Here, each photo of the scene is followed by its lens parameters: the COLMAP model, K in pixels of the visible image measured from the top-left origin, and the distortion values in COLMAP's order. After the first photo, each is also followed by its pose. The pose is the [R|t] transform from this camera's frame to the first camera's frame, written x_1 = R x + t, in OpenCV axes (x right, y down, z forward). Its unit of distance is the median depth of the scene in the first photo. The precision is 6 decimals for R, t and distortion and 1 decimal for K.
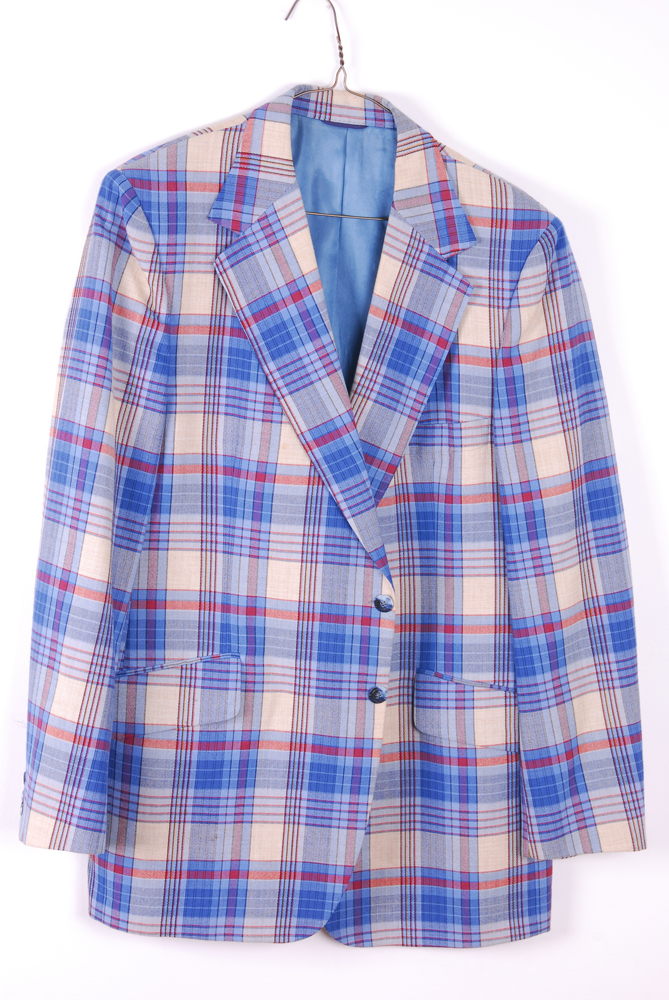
lens RADIAL K [[1790.8, 0, 358.6], [0, 1790.8, 504.1], [0, 0, 1]] dist [0.046890, 0.080250]
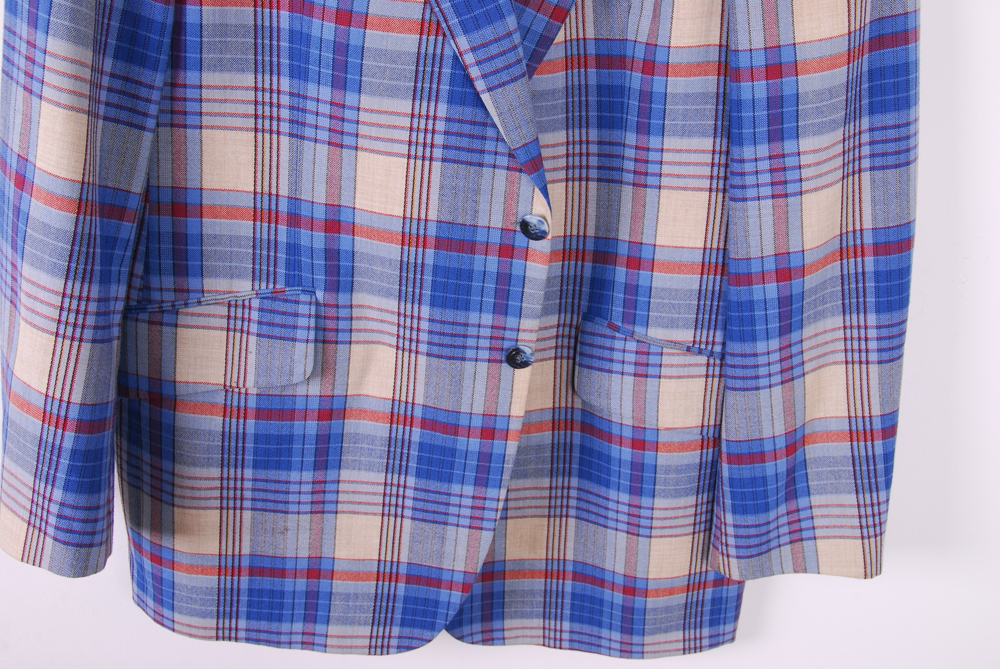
lens RADIAL K [[1179.6, 0, 497.4], [0, 1179.6, 348.7], [0, 0, 1]] dist [-0.037642, 0.008180]
pose [[0.994510, 0.071815, -0.076112, 0.035932], [-0.049346, 0.963238, 0.264080, -0.014322], [0.092279, -0.258874, 0.961493, 0.564632]]
